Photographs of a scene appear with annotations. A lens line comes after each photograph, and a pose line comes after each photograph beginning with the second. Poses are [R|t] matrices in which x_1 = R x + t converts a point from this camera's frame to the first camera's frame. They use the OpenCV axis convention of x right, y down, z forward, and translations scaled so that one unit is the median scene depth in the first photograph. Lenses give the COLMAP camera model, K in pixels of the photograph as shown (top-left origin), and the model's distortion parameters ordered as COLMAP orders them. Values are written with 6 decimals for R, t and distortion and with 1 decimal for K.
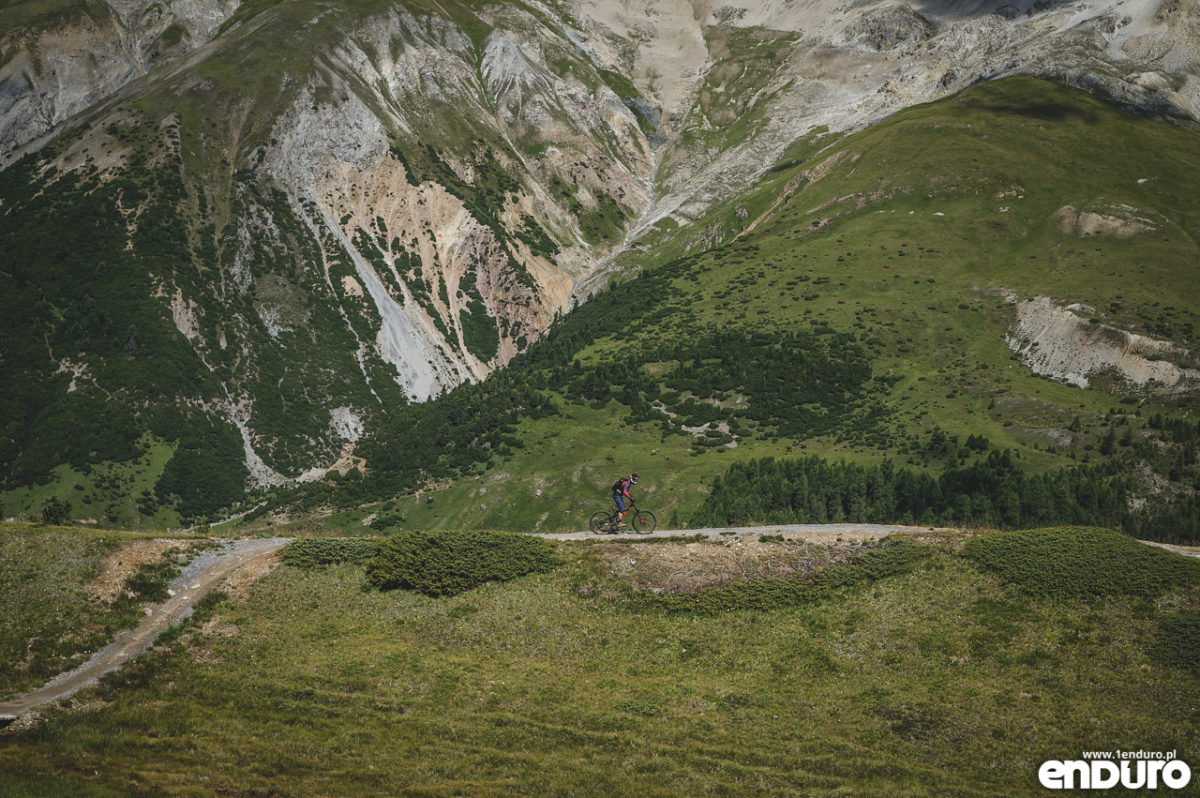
lens RADIAL K [[2012.4, 0, 603.7], [0, 2012.4, 401.1], [0, 0, 1]] dist [-0.019908, 0.000000]
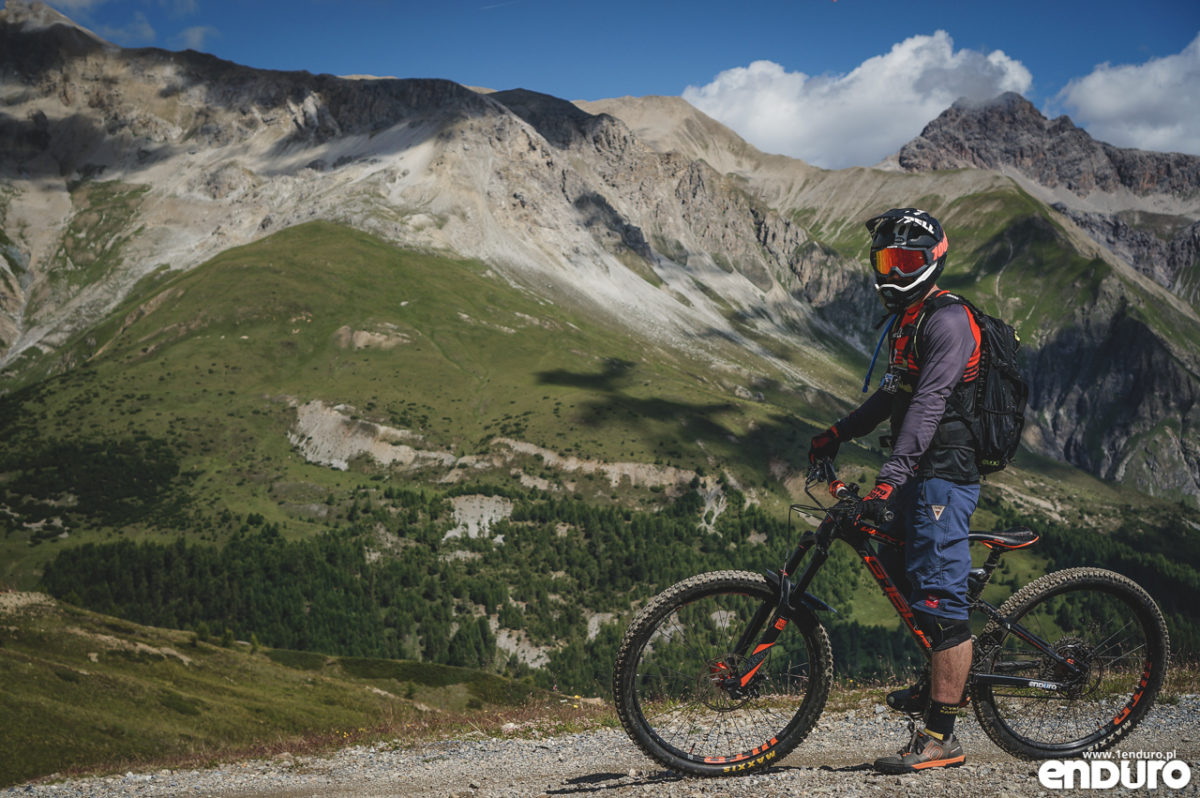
lens RADIAL K [[1804.7, 0, 595.8], [0, 1804.7, 400.9], [0, 0, 1]] dist [0.022826, 0.000000]
pose [[0.960384, -0.059235, 0.272312, 0.066925], [0.069156, 0.997241, -0.026971, -0.007152], [-0.269963, 0.044735, 0.961831, -0.151445]]
